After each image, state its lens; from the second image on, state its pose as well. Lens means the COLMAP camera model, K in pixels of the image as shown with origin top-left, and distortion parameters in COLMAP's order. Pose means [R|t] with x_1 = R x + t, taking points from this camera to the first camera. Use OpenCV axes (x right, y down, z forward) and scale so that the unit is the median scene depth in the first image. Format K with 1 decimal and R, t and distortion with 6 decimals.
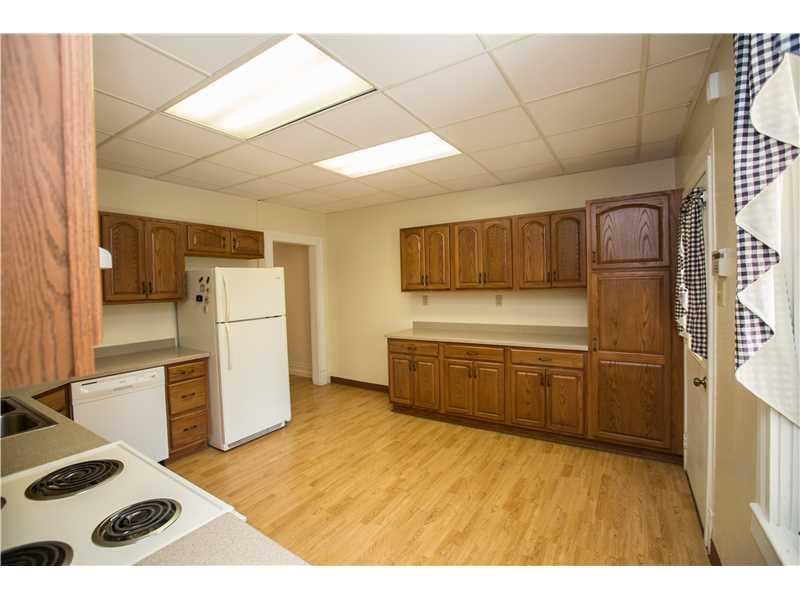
lens RADIAL K [[366.6, 0, 395.1], [0, 366.6, 296.5], [0, 0, 1]] dist [-0.024023, -0.000426]
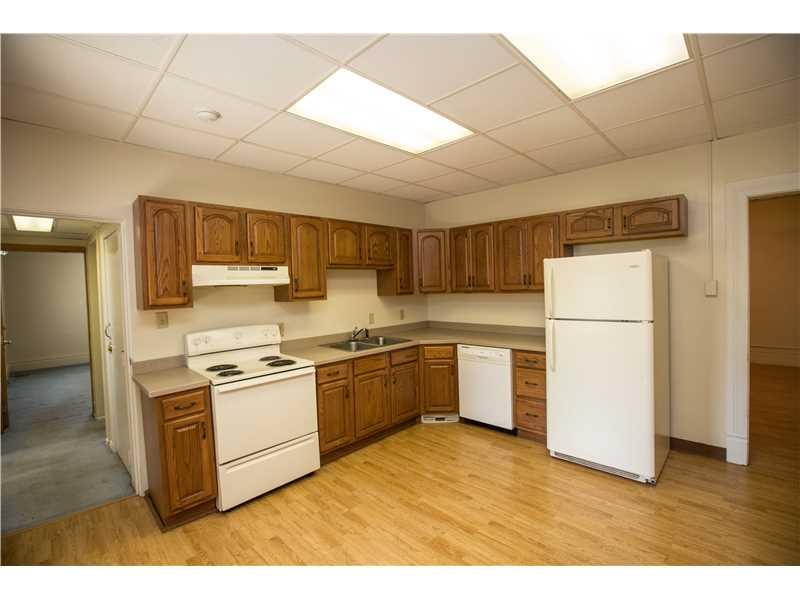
lens RADIAL K [[366.6, 0, 395.8], [0, 366.6, 297.1], [0, 0, 1]] dist [-0.024023, -0.000426]
pose [[-0.186057, 0.064646, -0.980410, 0.552268], [0.002378, 0.997860, 0.065346, -0.048585], [0.982536, 0.009827, -0.185812, 0.870917]]
